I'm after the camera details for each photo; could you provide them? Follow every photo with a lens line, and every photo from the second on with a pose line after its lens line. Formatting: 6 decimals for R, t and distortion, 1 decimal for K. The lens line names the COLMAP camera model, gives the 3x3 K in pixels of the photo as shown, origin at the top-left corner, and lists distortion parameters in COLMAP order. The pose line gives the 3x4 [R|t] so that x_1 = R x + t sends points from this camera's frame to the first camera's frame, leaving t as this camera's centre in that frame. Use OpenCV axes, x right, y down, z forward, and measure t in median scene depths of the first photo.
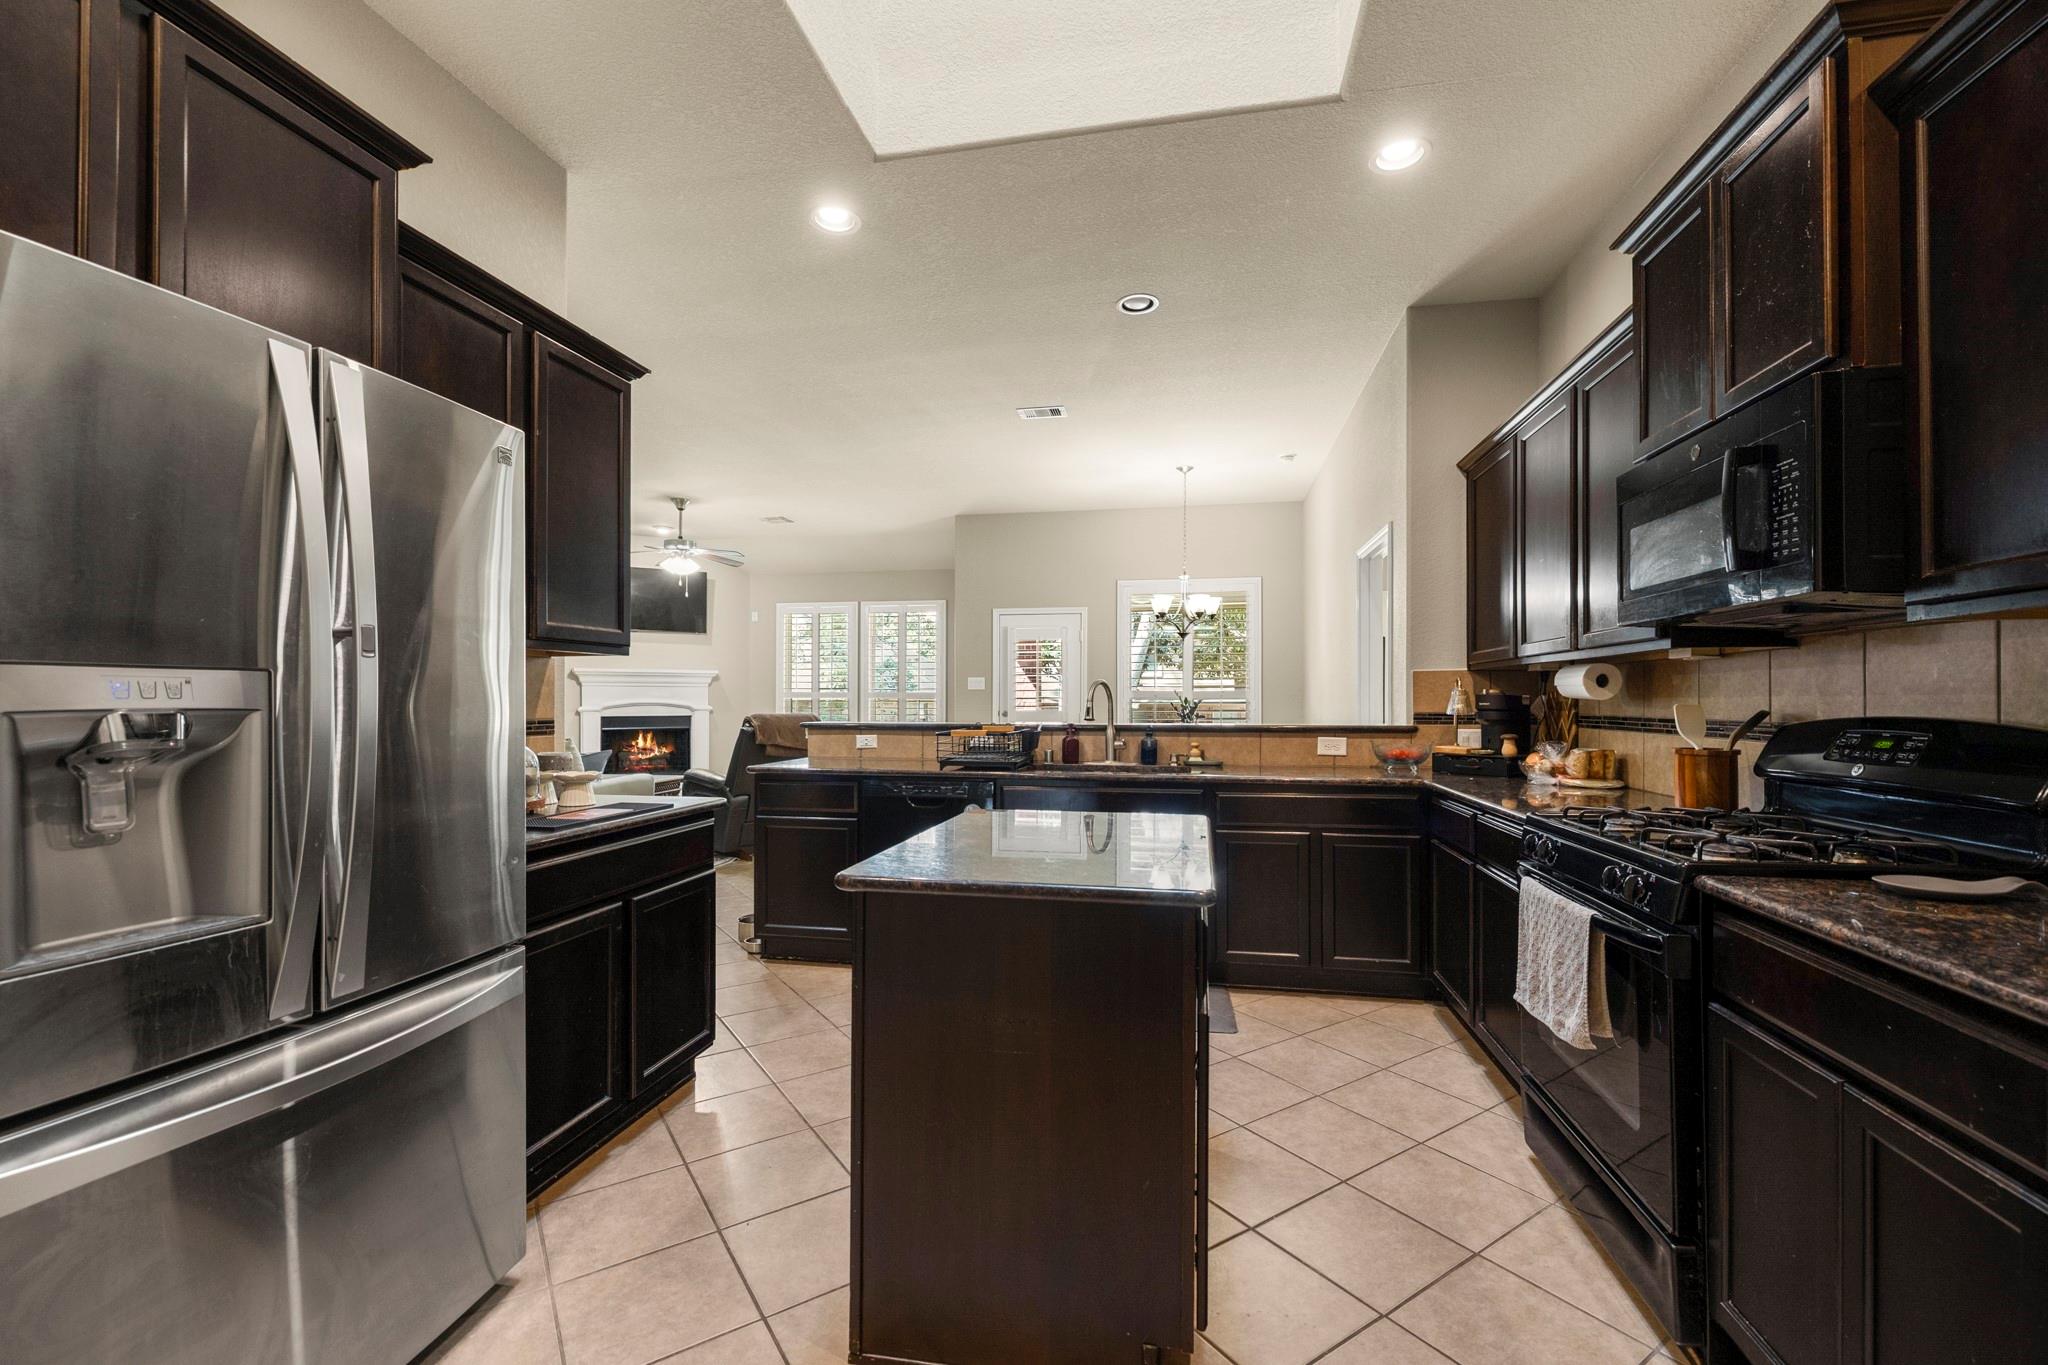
lens RADIAL K [[863.3, 0, 1031.2], [0, 863.3, 688.3], [0, 0, 1]] dist [0.000231, -0.000169]
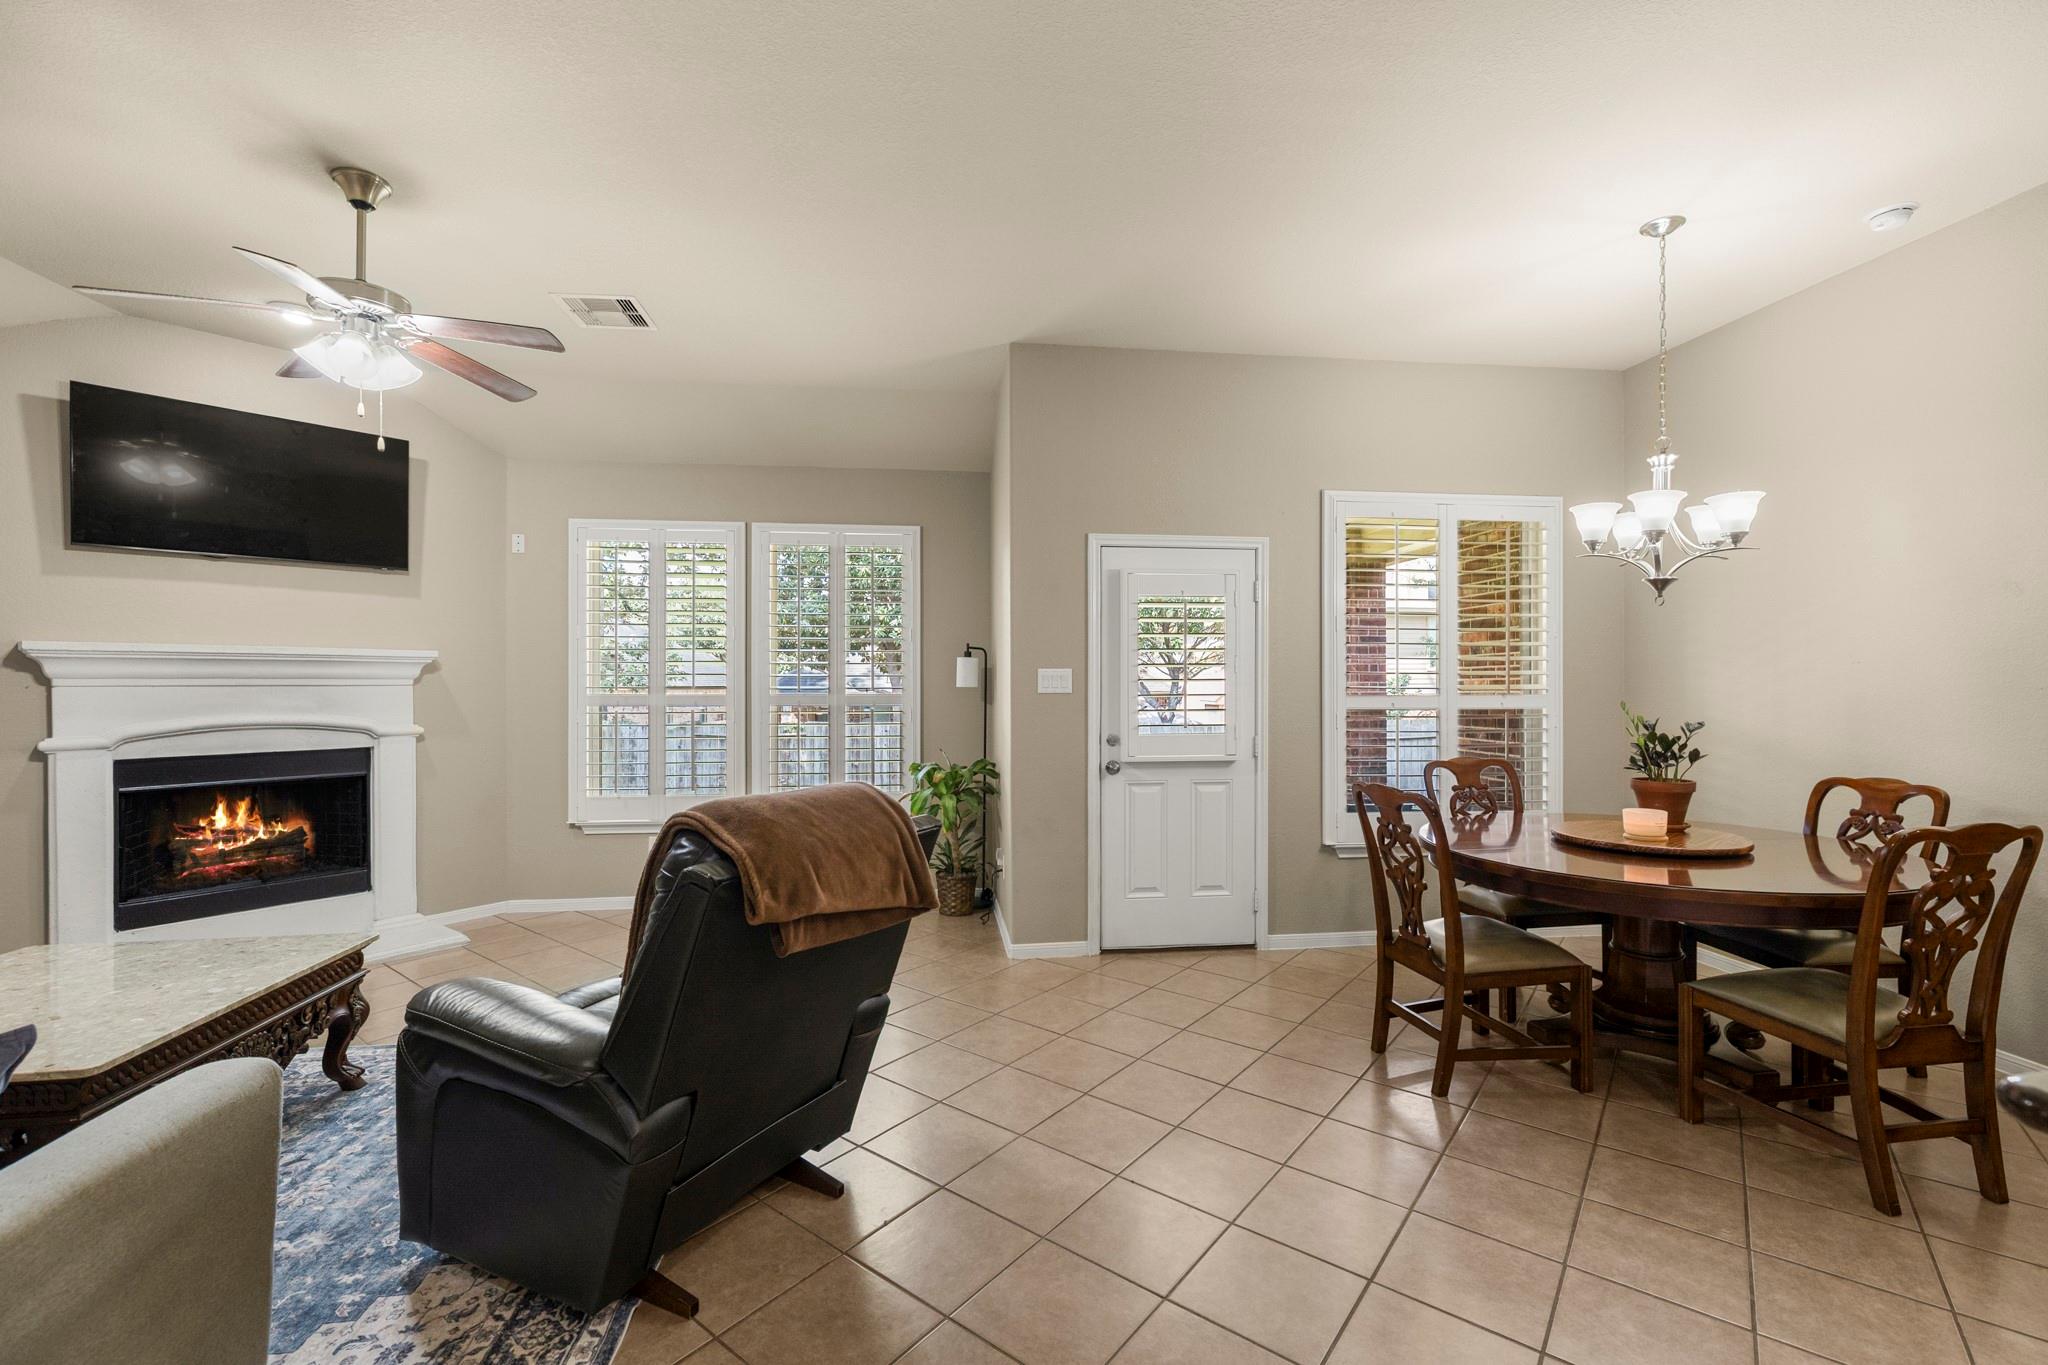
lens RADIAL K [[863.3, 0, 1031.2], [0, 863.3, 688.3], [0, 0, 1]] dist [0.000231, -0.000169]
pose [[0.951534, -0.003926, 0.307520, -0.233365], [-0.001811, 0.999830, 0.018368, -0.010808], [-0.307540, -0.018035, 0.951364, 0.528274]]
